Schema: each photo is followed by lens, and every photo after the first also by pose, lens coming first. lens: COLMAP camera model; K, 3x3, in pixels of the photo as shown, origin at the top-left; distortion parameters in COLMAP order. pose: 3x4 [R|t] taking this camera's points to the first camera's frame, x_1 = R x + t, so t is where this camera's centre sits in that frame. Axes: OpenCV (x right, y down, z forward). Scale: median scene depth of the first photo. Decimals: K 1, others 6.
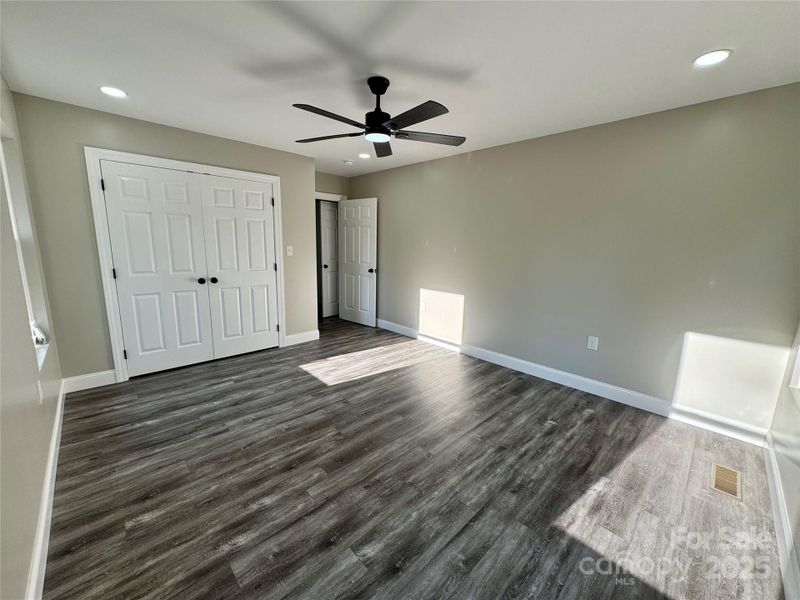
lens RADIAL K [[318.5, 0, 400.0], [0, 318.5, 300.0], [0, 0, 1]] dist [0.002119, 0.000165]
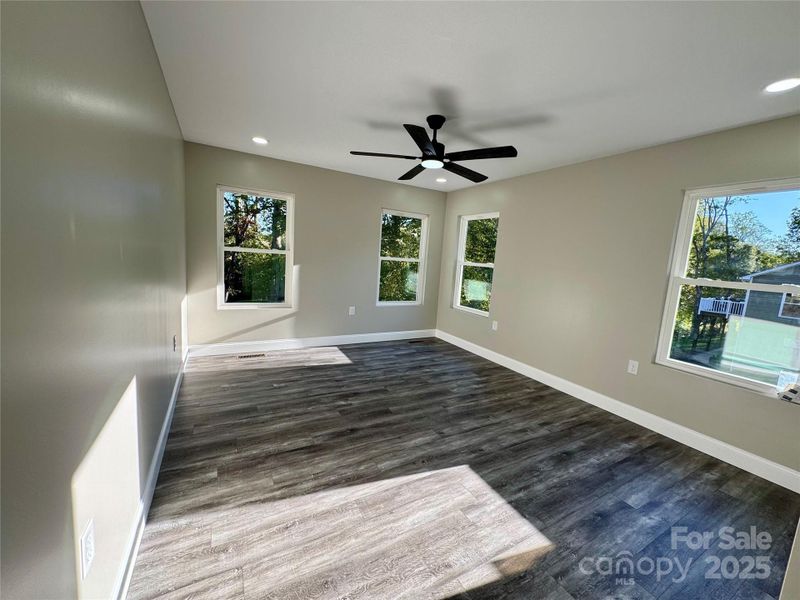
lens RADIAL K [[318.5, 0, 400.0], [0, 318.5, 300.0], [0, 0, 1]] dist [0.002119, 0.000165]
pose [[-0.962479, -0.121534, 0.242619, -0.267607], [-0.041274, 0.949259, 0.311774, -0.359724], [-0.268200, 0.290062, -0.918658, 2.017601]]
